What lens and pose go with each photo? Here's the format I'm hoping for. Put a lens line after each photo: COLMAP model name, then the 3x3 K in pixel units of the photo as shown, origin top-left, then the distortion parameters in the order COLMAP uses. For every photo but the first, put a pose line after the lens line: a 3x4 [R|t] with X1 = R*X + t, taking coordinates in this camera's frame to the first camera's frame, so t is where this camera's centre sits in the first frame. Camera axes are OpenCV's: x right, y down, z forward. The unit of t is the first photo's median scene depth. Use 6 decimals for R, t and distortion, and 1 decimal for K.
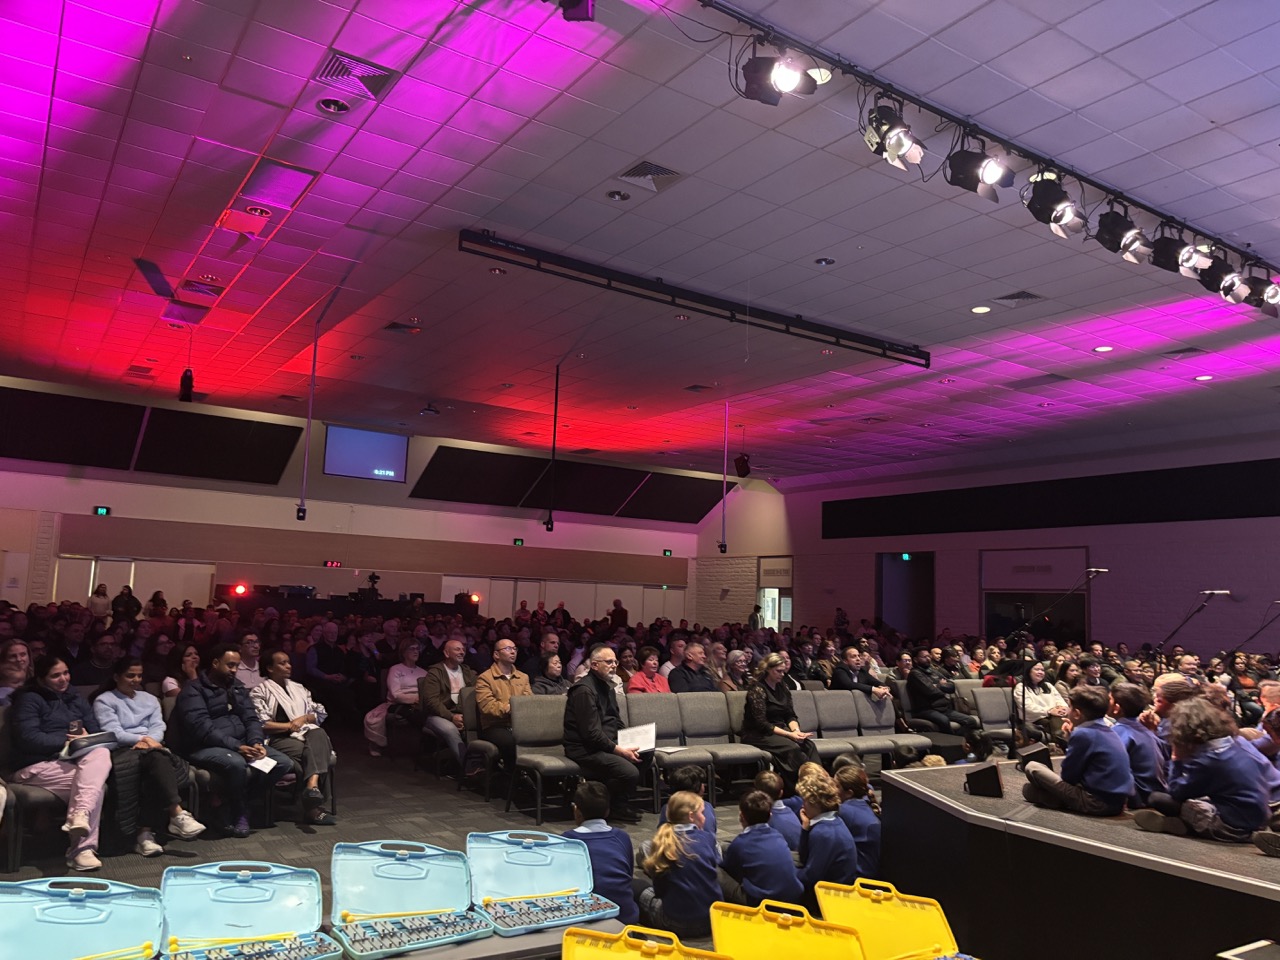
lens RADIAL K [[965.2, 0, 650.7], [0, 965.2, 477.9], [0, 0, 1]] dist [0.075521, -0.084026]
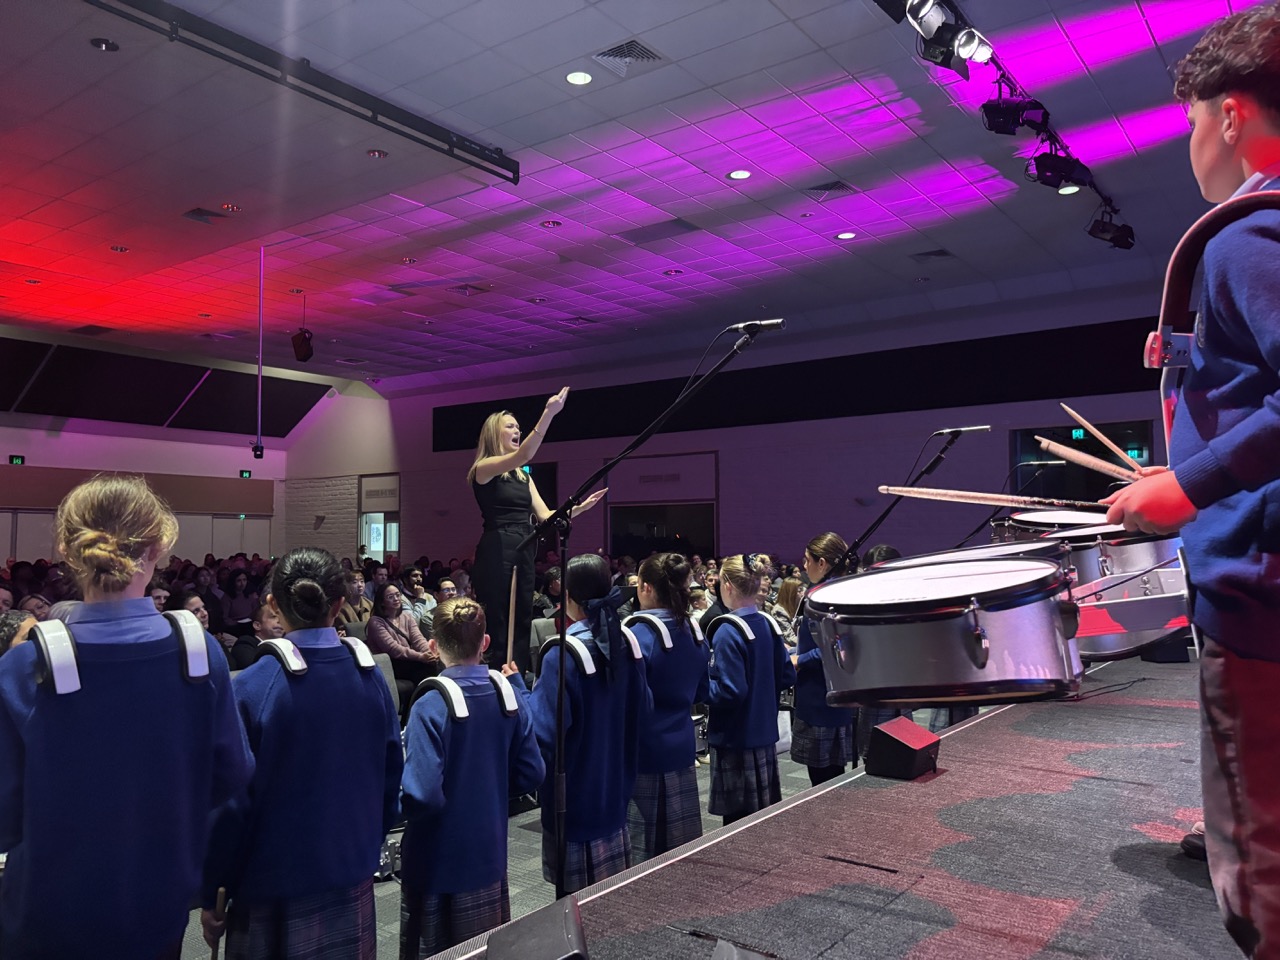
lens RADIAL K [[983.3, 0, 633.0], [0, 983.3, 486.1], [0, 0, 1]] dist [0.057185, -0.060364]
pose [[0.944835, -0.019515, 0.326965, 0.068413], [-0.006664, 0.996872, 0.078756, 0.026937], [-0.327479, -0.076590, 0.941749, 0.149970]]
